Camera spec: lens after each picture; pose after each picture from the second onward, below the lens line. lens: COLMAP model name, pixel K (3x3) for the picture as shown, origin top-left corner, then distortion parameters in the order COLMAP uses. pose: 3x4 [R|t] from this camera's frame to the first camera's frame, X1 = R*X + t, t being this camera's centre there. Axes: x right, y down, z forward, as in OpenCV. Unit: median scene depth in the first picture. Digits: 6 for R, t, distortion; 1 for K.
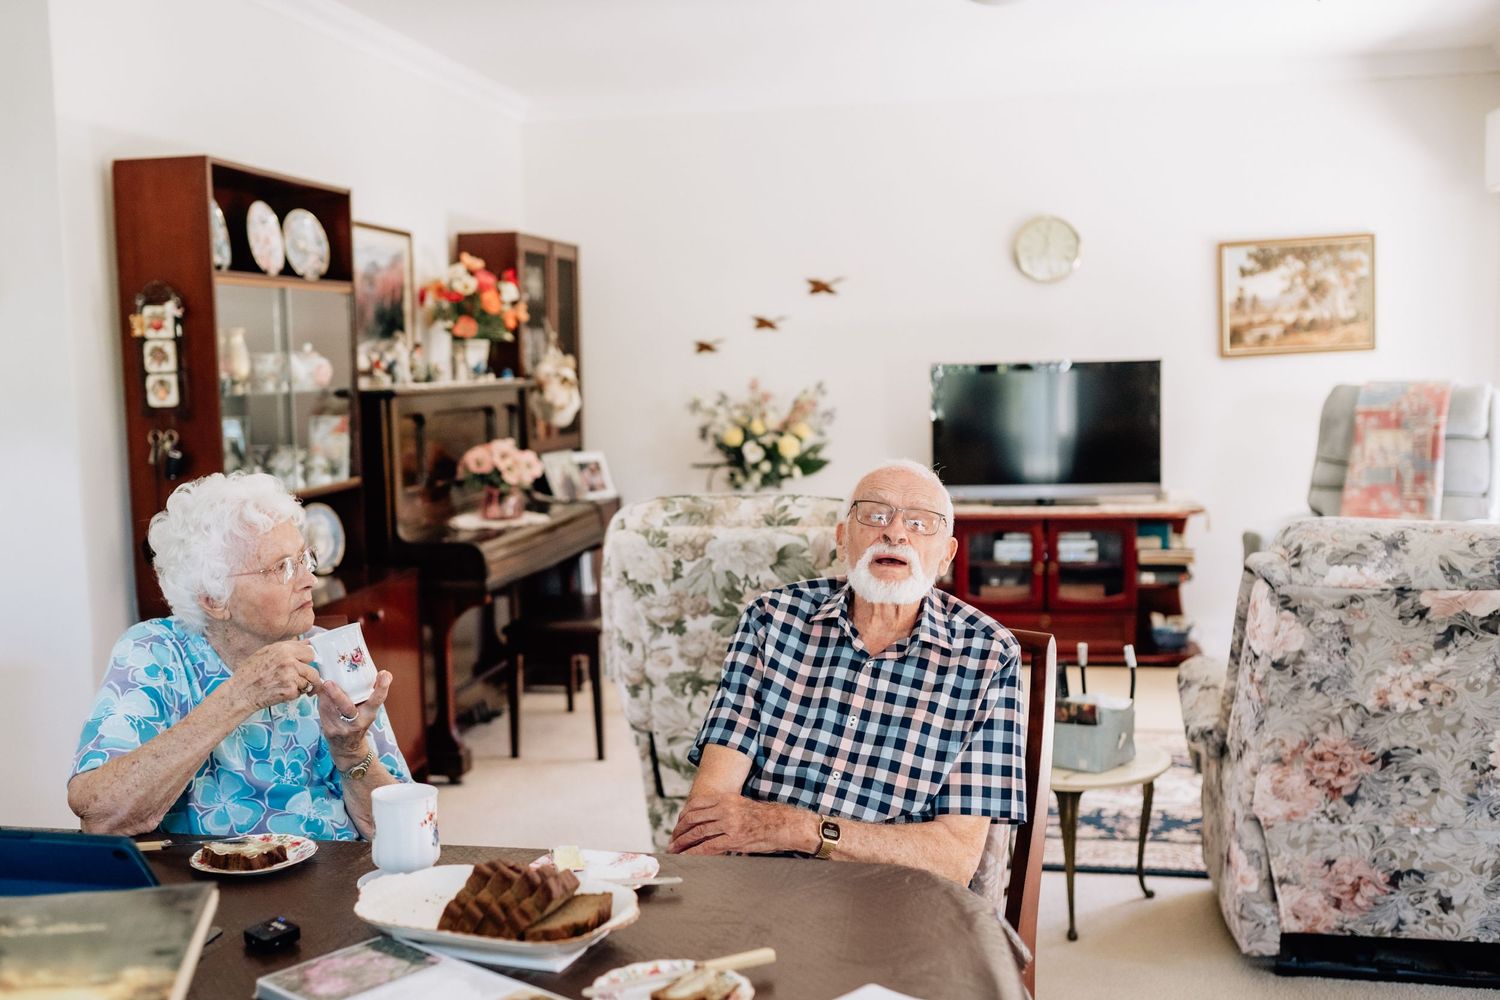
lens RADIAL K [[1628.1, 0, 706.1], [0, 1628.1, 552.7], [0, 0, 1]] dist [0.007078, 0.000000]
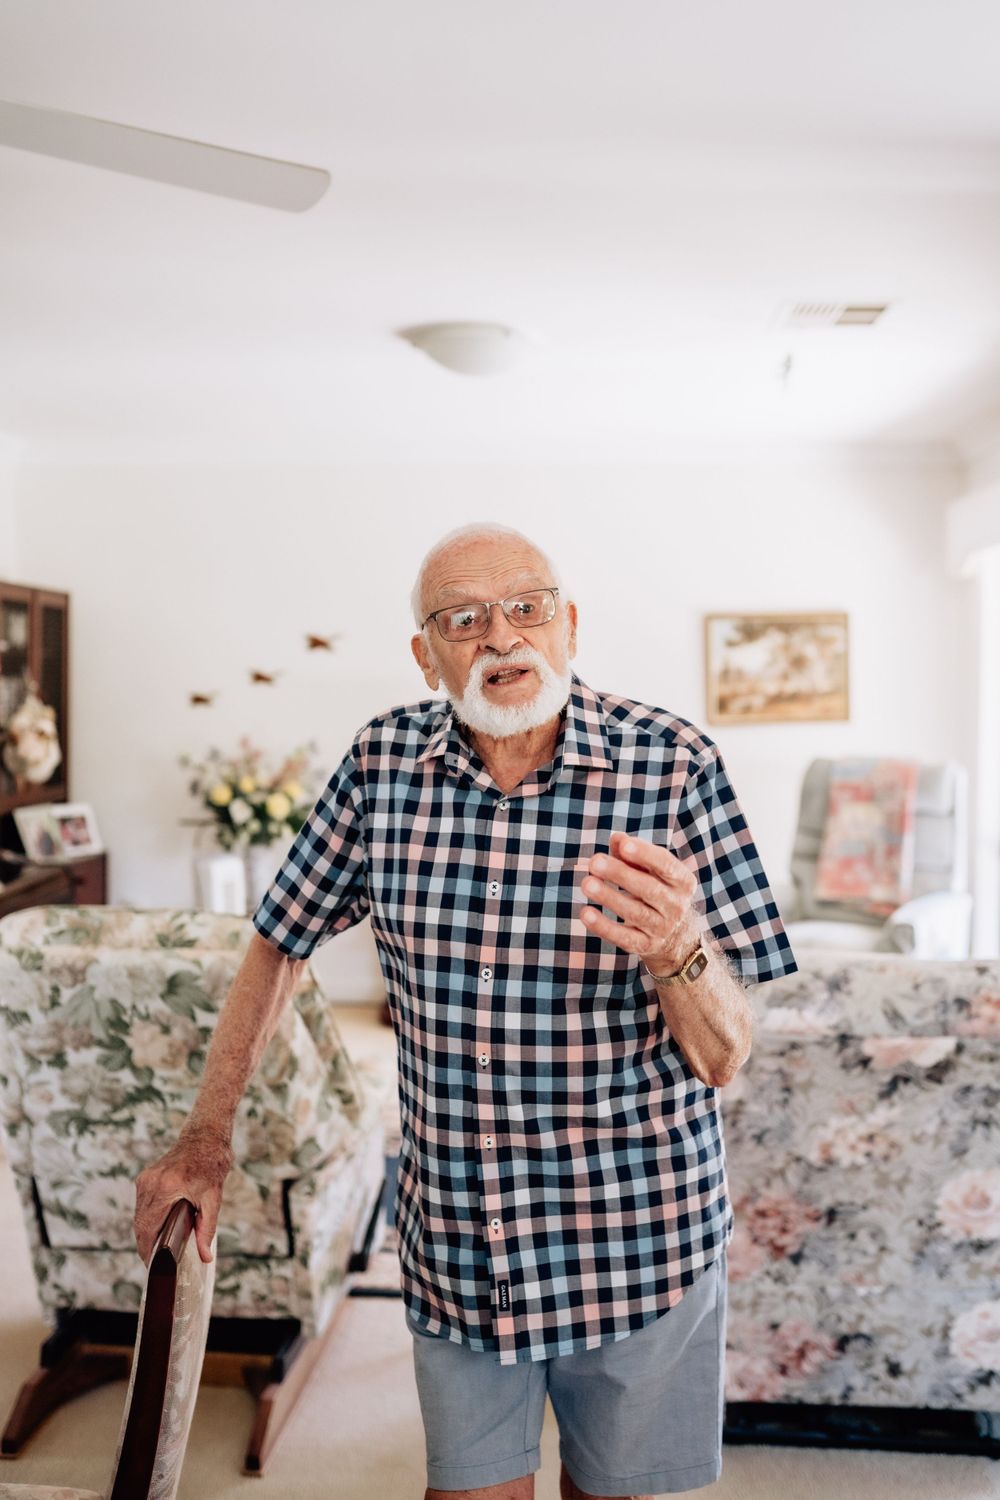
lens RADIAL K [[1526.2, 0, 496.1], [0, 1526.2, 749.1], [0, 0, 1]] dist [-0.023982, 0.000000]
pose [[0.989241, 0.022306, 0.144582, 0.094624], [-0.011279, 0.996995, -0.076643, -0.061427], [-0.145857, 0.074187, 0.986520, 0.154854]]
